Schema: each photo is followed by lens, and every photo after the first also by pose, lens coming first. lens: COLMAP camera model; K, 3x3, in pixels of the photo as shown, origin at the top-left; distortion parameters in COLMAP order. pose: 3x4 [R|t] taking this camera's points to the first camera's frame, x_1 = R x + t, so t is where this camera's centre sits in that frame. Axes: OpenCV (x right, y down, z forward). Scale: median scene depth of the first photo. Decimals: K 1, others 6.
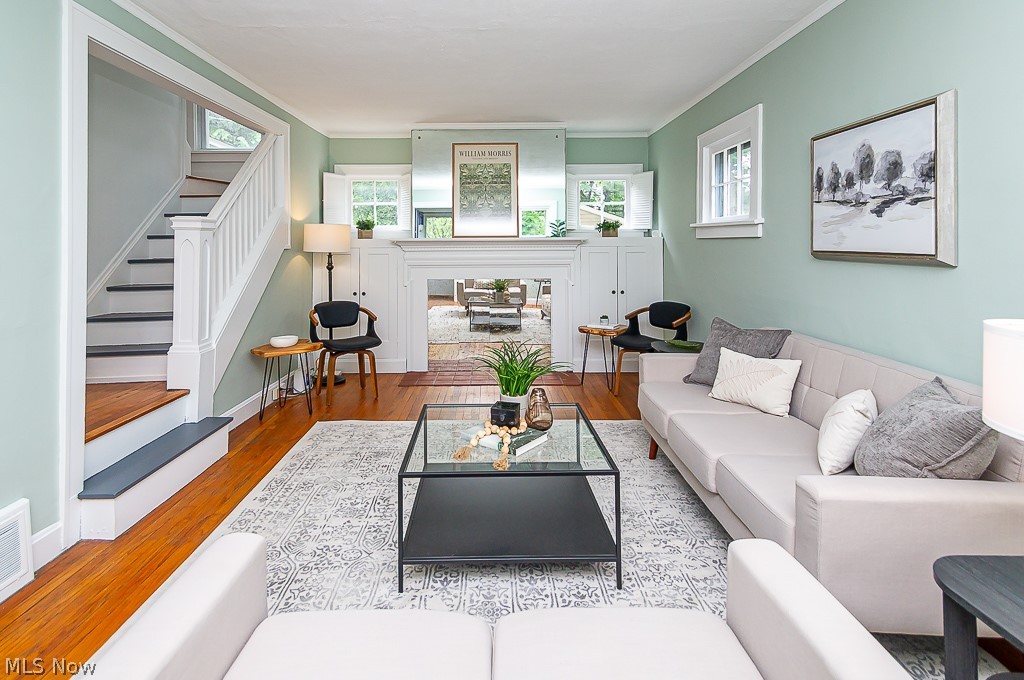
lens RADIAL K [[506.3, 0, 510.7], [0, 506.3, 249.0], [0, 0, 1]] dist [0.011175, 0.000227]
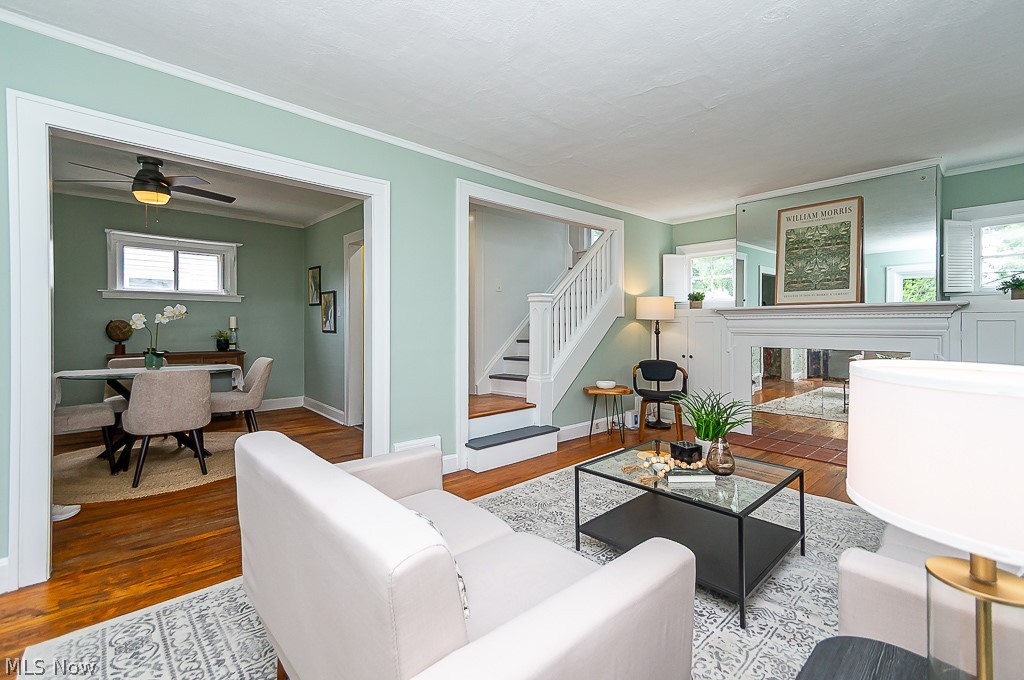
lens RADIAL K [[451.8, 0, 512.0], [0, 451.8, 340.0], [0, 0, 1]] dist [-0.001753, -0.000074]
pose [[0.661828, 0.028926, -0.749098, 0.242858], [-0.006001, 0.999428, 0.033291, 0.021951], [0.749632, -0.017537, 0.661623, 0.020894]]
